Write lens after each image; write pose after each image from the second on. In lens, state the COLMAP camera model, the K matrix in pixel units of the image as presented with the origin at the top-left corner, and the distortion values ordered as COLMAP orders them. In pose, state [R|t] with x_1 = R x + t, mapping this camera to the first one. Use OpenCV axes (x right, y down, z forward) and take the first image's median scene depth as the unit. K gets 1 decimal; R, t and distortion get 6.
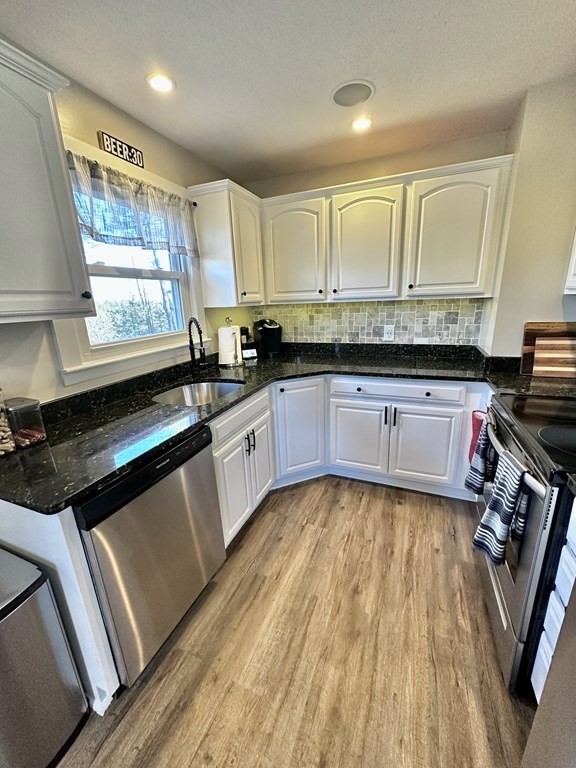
lens RADIAL K [[305.2, 0, 288.0], [0, 305.2, 383.4], [0, 0, 1]] dist [-0.001018, -0.000099]
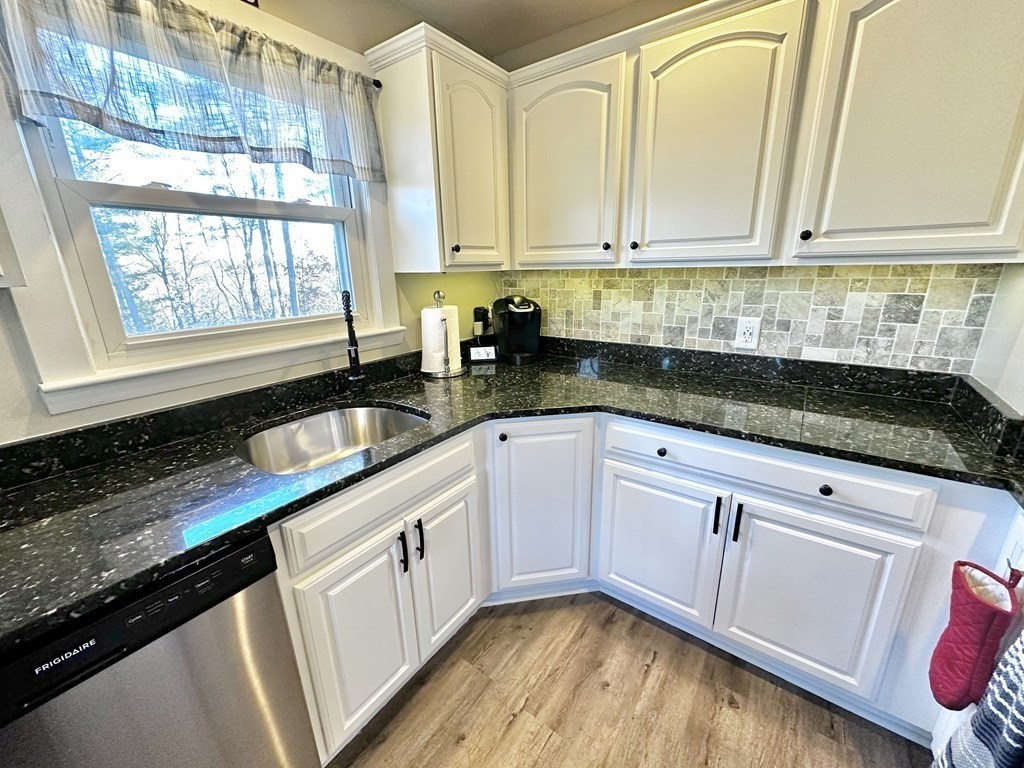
lens RADIAL K [[406.9, 0, 511.8], [0, 406.9, 384.4], [0, 0, 1]] dist [-0.001018, -0.000099]
pose [[0.971137, 0.083648, -0.223376, 0.139846], [-0.079154, 0.996440, 0.029012, -0.086984], [0.225007, -0.010493, 0.974301, 0.331595]]
